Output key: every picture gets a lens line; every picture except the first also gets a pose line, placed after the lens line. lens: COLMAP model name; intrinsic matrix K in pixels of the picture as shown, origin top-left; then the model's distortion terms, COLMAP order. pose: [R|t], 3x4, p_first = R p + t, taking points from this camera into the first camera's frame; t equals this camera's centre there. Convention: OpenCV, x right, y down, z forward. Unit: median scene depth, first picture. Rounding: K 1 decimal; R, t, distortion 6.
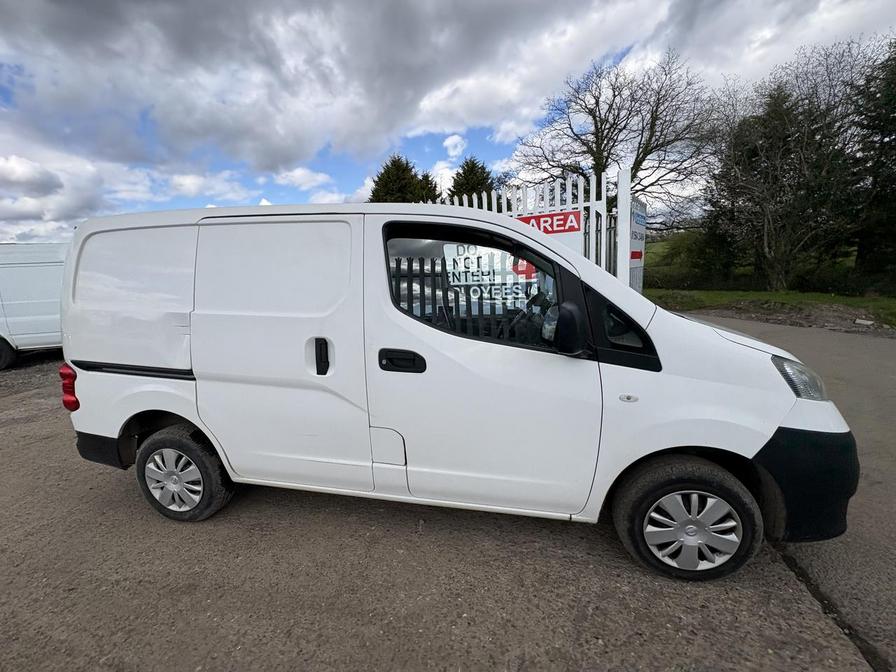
lens RADIAL K [[358.3, 0, 448.5], [0, 358.3, 334.0], [0, 0, 1]] dist [-0.002347, 0.000591]
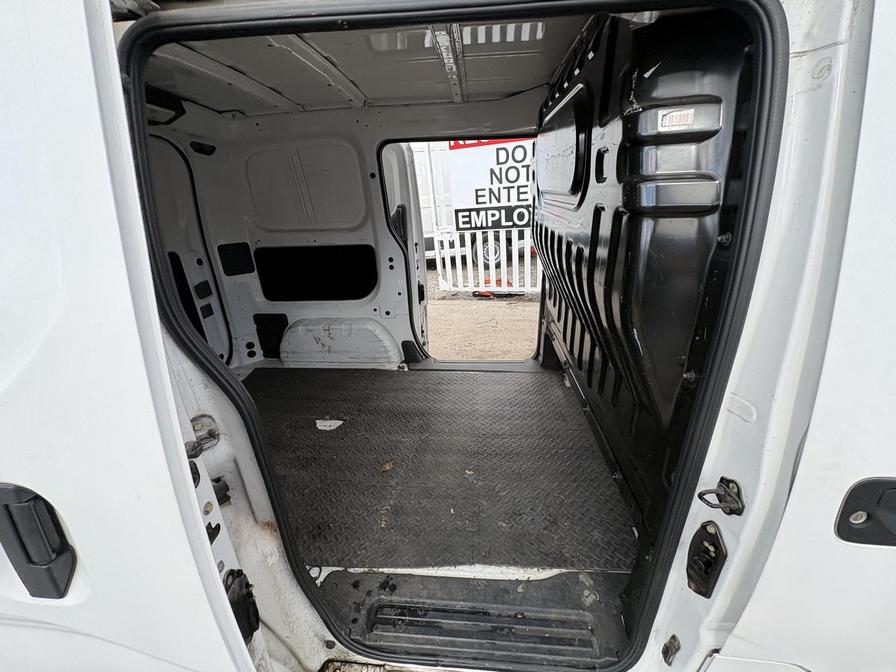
lens RADIAL K [[361.1, 0, 452.4], [0, 361.1, 336.3], [0, 0, 1]] dist [-0.001756, 0.000234]
pose [[0.993082, -0.063128, 0.099009, -0.154214], [0.040793, 0.976150, 0.213232, -0.039634], [-0.110108, -0.207718, 0.971972, 0.237619]]
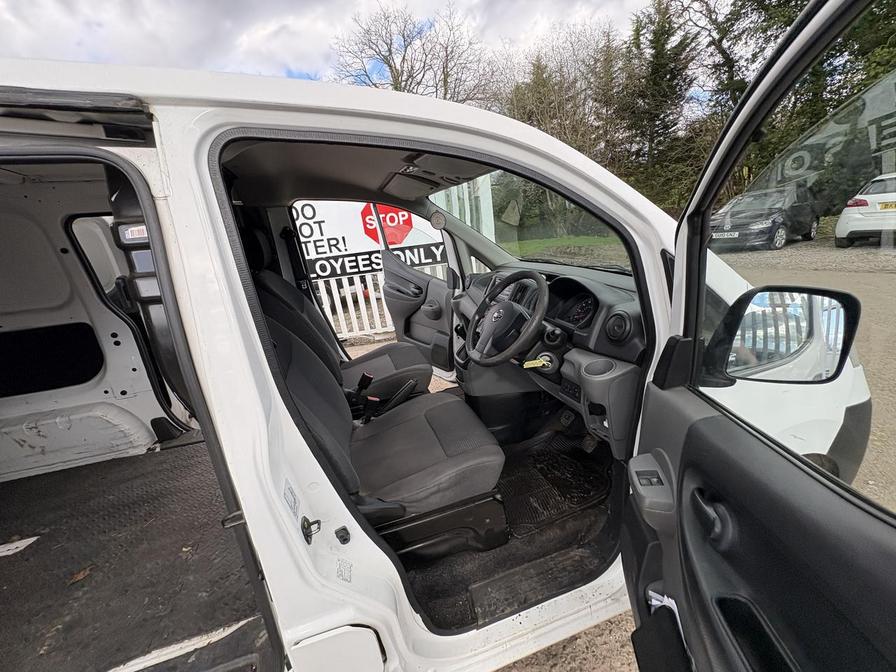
lens RADIAL K [[358.3, 0, 448.5], [0, 358.3, 334.0], [0, 0, 1]] dist [-0.002347, 0.000591]
pose [[0.874104, -0.198765, 0.443210, -0.059305], [0.156200, 0.979001, 0.130990, -0.036290], [-0.459939, -0.045270, 0.886796, 0.183911]]
